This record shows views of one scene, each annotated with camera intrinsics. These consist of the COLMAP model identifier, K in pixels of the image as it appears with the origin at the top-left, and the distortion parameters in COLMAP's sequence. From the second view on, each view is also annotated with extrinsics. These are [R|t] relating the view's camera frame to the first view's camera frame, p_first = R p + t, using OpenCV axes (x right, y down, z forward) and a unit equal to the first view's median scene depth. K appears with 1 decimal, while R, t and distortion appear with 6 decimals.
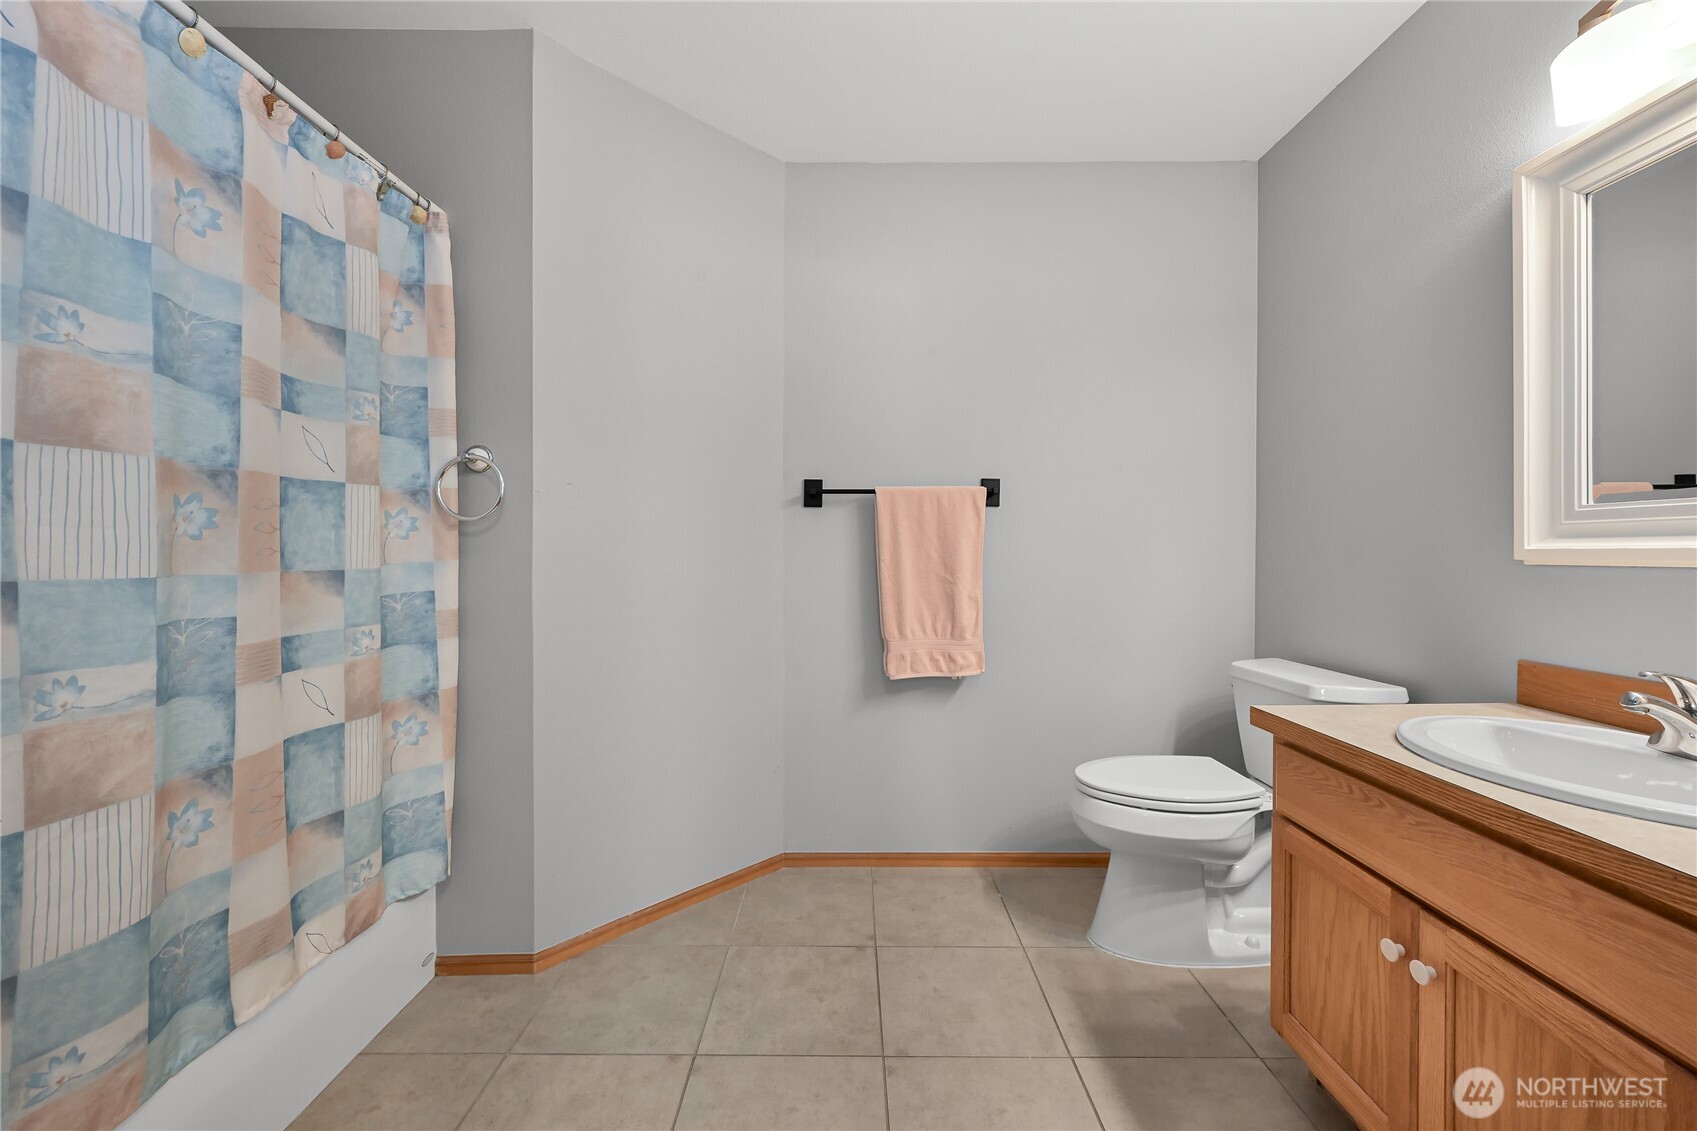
lens RADIAL K [[677.3, 0, 848.4], [0, 677.3, 554.5], [0, 0, 1]] dist [0.000346, 0.000662]
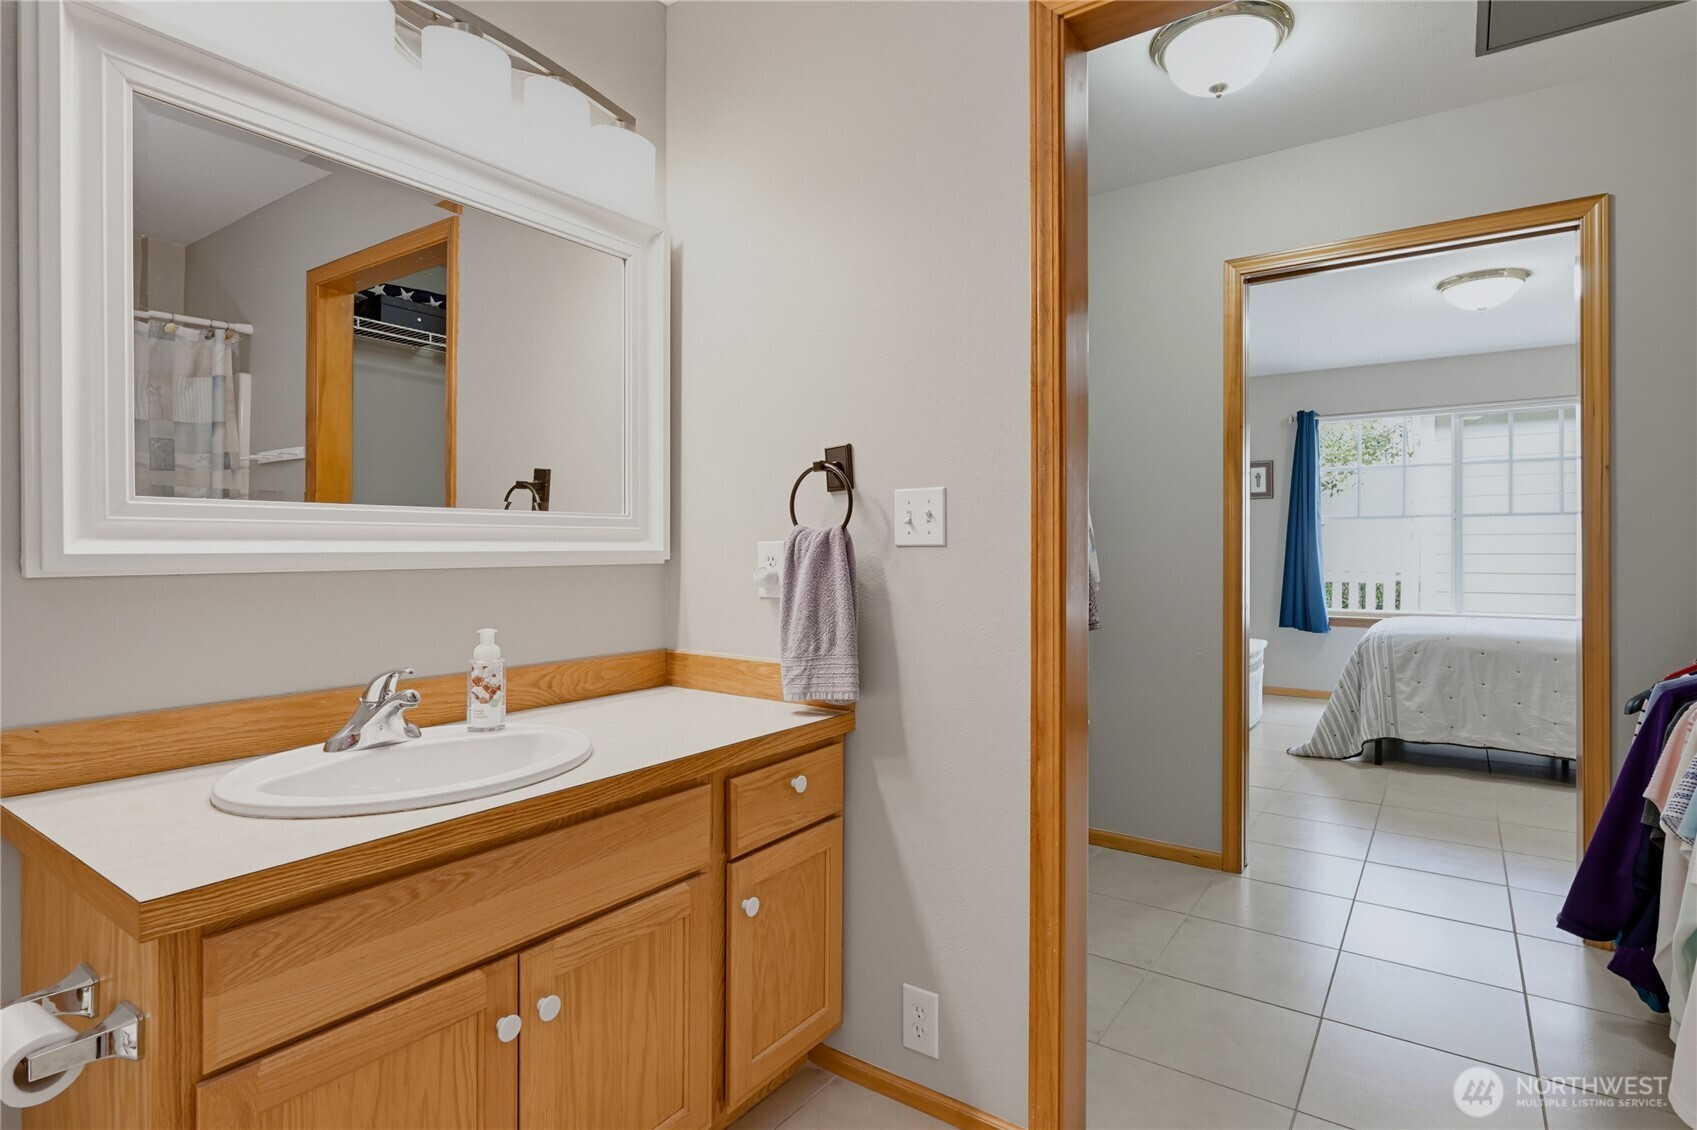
lens RADIAL K [[850.9, 0, 848.3], [0, 850.9, 552.4], [0, 0, 1]] dist [0.002479, -0.000986]
pose [[-0.811312, 0.000259, 0.584614, -0.163104], [0.004212, 0.999977, 0.005402, -0.015383], [-0.584598, 0.006846, -0.811294, 1.556168]]
